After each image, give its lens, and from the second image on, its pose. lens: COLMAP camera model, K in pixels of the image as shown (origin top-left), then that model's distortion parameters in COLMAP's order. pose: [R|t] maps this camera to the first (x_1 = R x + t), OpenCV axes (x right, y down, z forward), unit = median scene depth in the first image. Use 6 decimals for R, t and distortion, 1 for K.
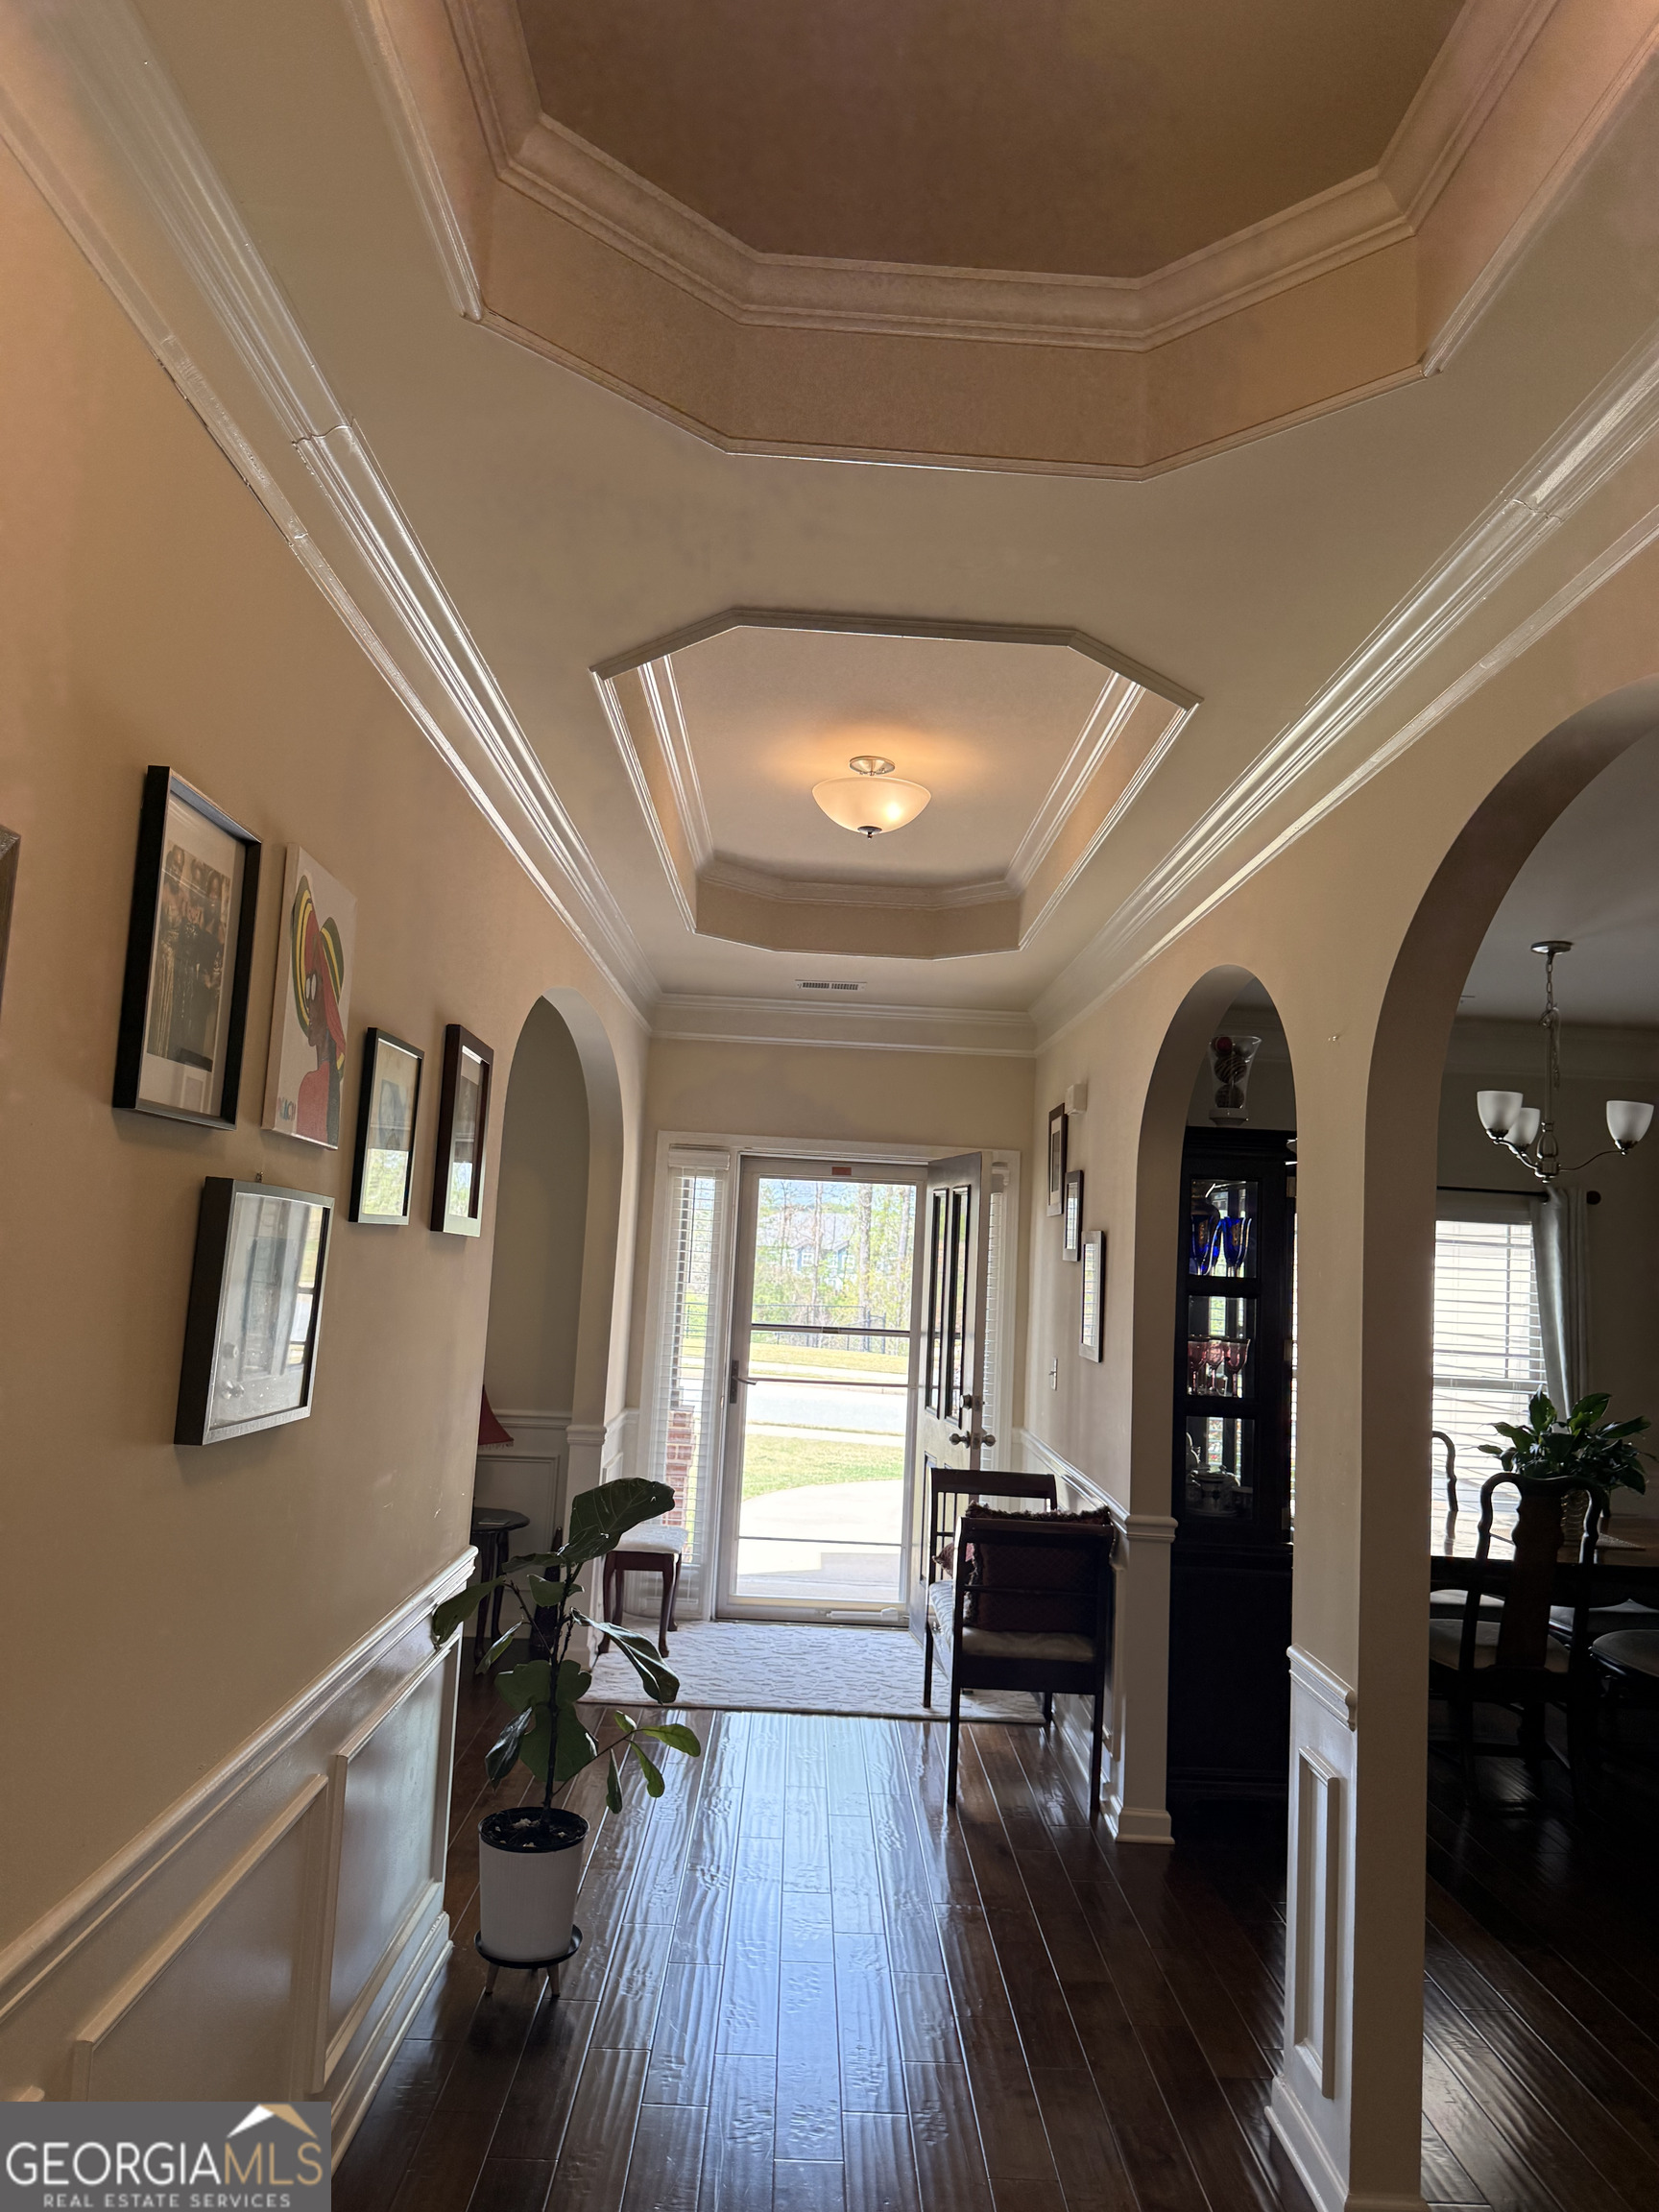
lens RADIAL K [[1590.0, 0, 820.4], [0, 1590.0, 1106.9], [0, 0, 1]] dist [0.125217, -0.226493]
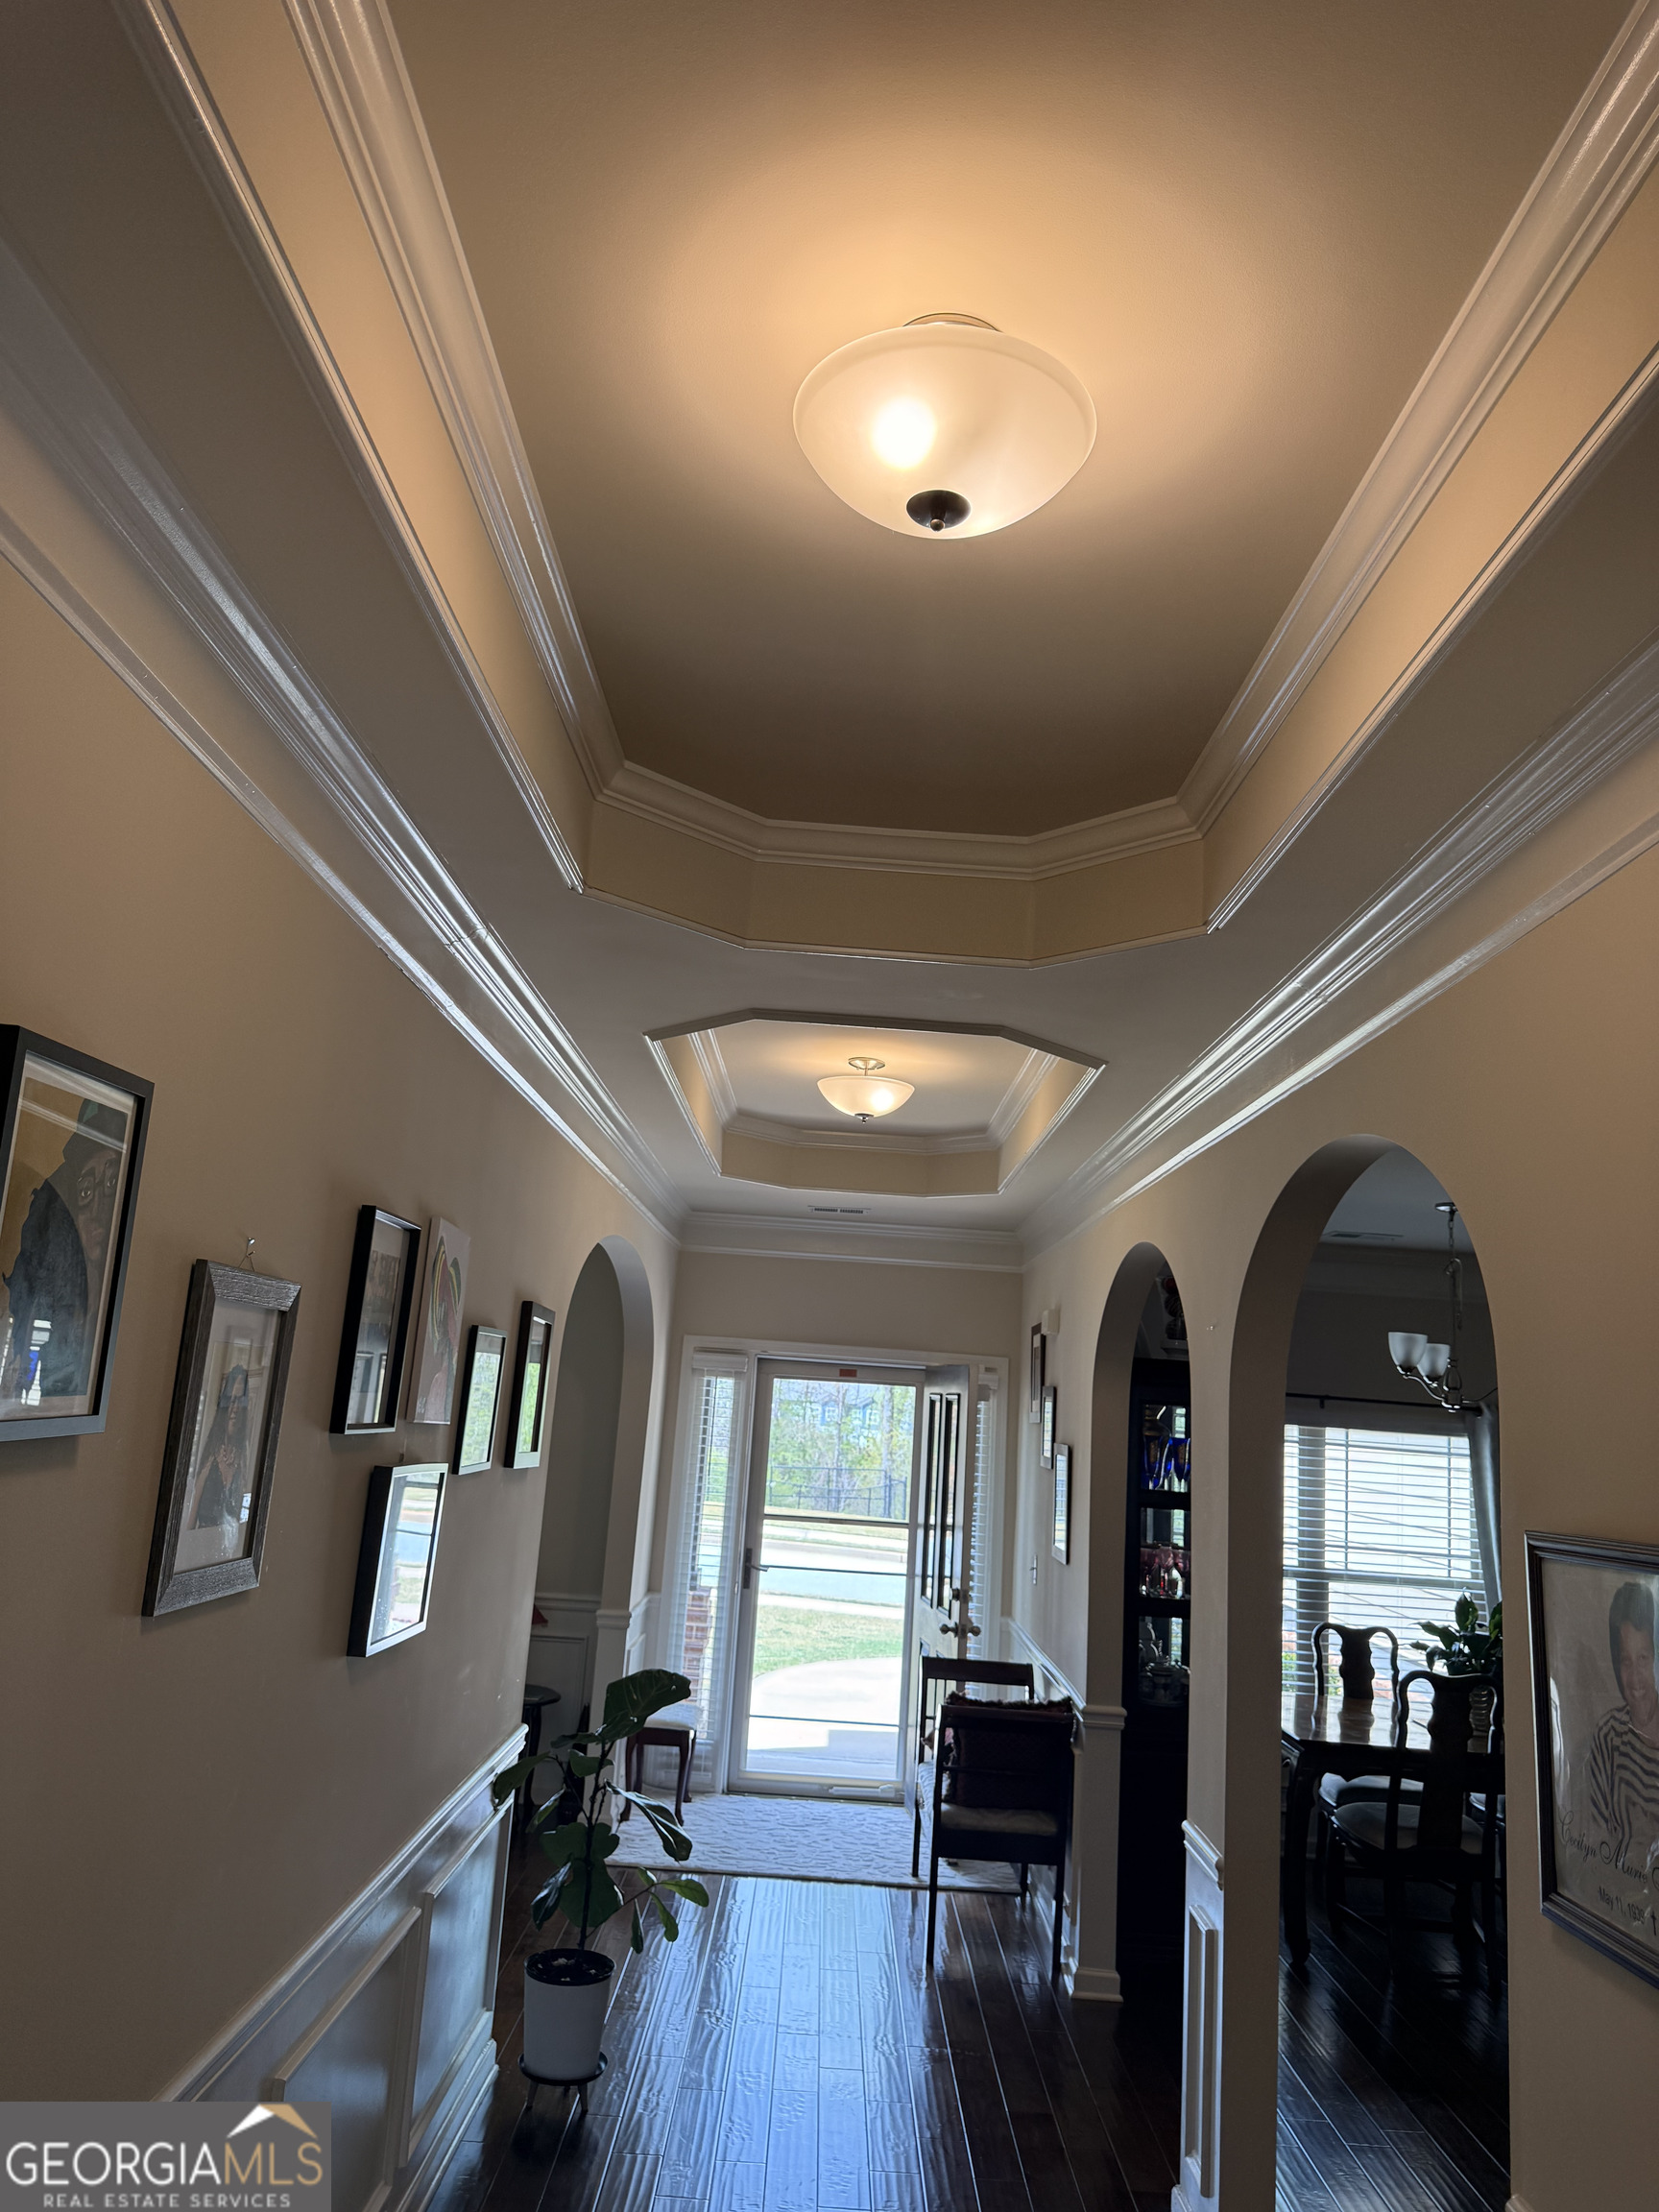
lens RADIAL K [[1590.0, 0, 820.4], [0, 1590.0, 1106.9], [0, 0, 1]] dist [0.125217, -0.226493]
pose [[0.999774, 0.011797, -0.017700, 0.016961], [-0.013416, 0.995454, -0.094291, -0.058370], [0.016507, 0.094507, 0.995387, -0.186296]]
